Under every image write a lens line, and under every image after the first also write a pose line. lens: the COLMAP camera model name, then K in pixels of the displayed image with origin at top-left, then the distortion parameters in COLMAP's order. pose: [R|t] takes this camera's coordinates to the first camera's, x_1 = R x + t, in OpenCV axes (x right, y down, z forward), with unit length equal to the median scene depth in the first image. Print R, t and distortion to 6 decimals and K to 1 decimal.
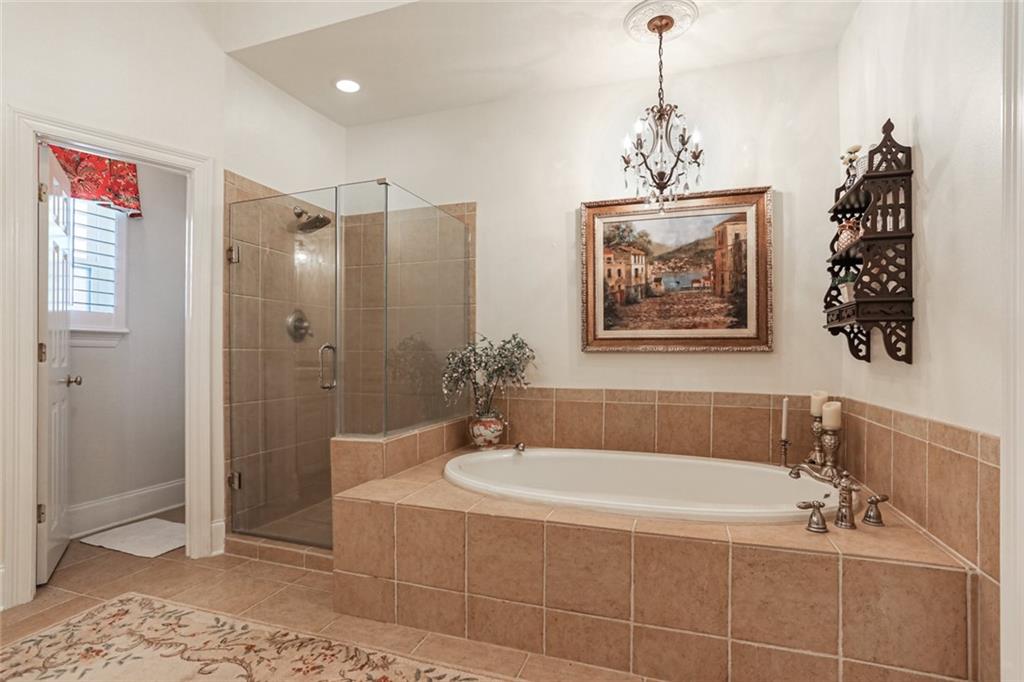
lens RADIAL K [[502.8, 0, 512.0], [0, 502.8, 341.0], [0, 0, 1]] dist [-0.002287, -0.000591]
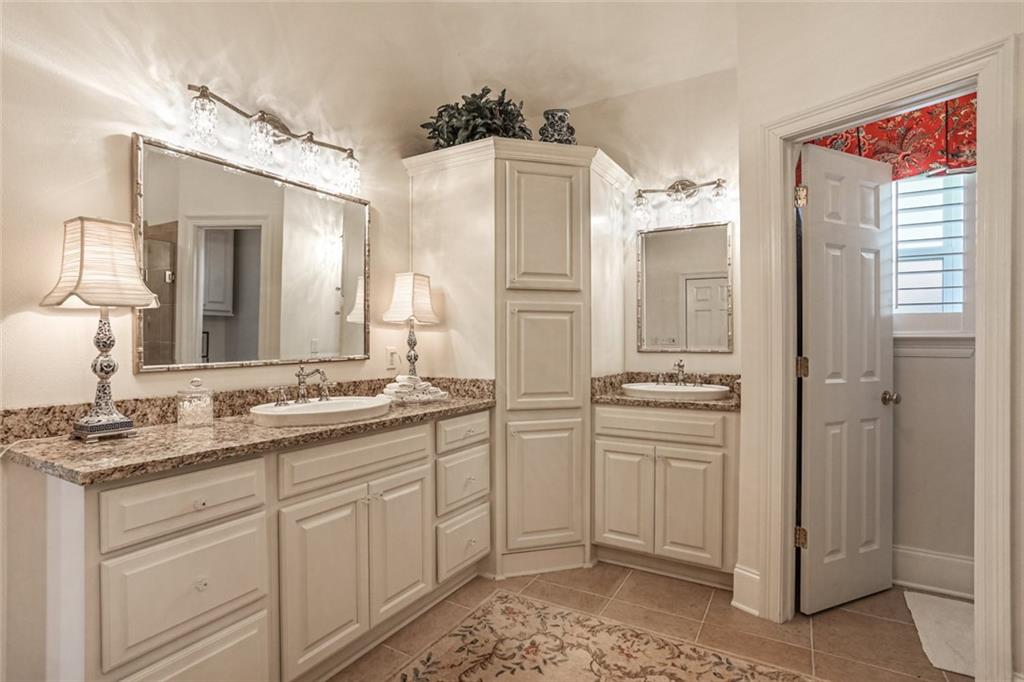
lens RADIAL K [[502.8, 0, 512.0], [0, 502.8, 341.0], [0, 0, 1]] dist [-0.002287, -0.000591]
pose [[-0.177744, -0.000123, -0.984077, 0.068315], [0.022956, 0.999727, -0.004272, -0.027332], [0.983809, -0.023350, -0.177693, 0.513173]]
